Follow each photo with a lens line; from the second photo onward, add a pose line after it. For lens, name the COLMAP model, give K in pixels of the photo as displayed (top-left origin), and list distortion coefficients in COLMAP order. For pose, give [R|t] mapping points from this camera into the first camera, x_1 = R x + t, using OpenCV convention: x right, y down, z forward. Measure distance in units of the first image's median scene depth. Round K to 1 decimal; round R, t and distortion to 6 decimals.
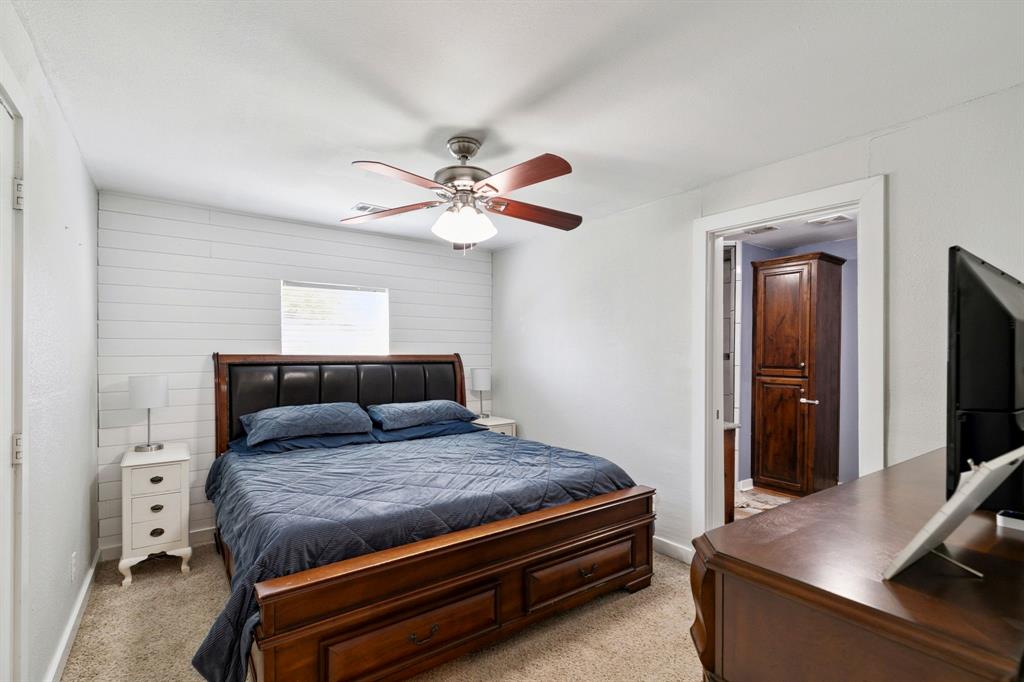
lens RADIAL K [[465.4, 0, 500.4], [0, 465.4, 360.4], [0, 0, 1]] dist [0.012388, -0.004024]
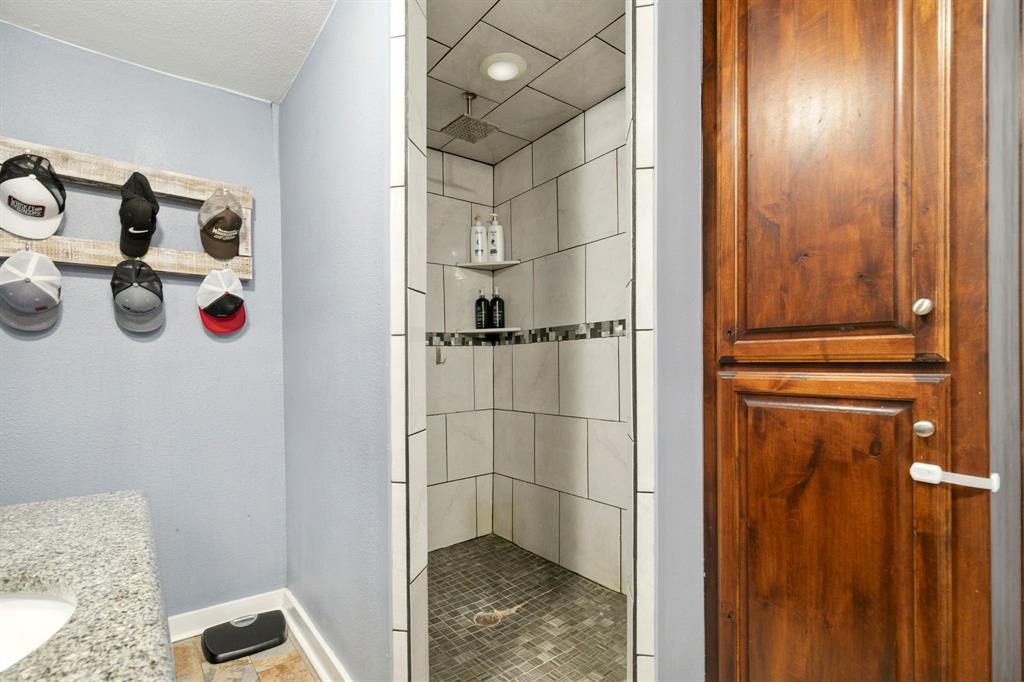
lens RADIAL K [[465.4, 0, 502.2], [0, 465.4, 364.0], [0, 0, 1]] dist [0.012388, -0.004024]
pose [[0.998854, -0.014767, 0.045535, 0.426491], [0.015311, 0.999815, -0.011625, 0.033290], [-0.045355, 0.012309, 0.998895, 0.763673]]
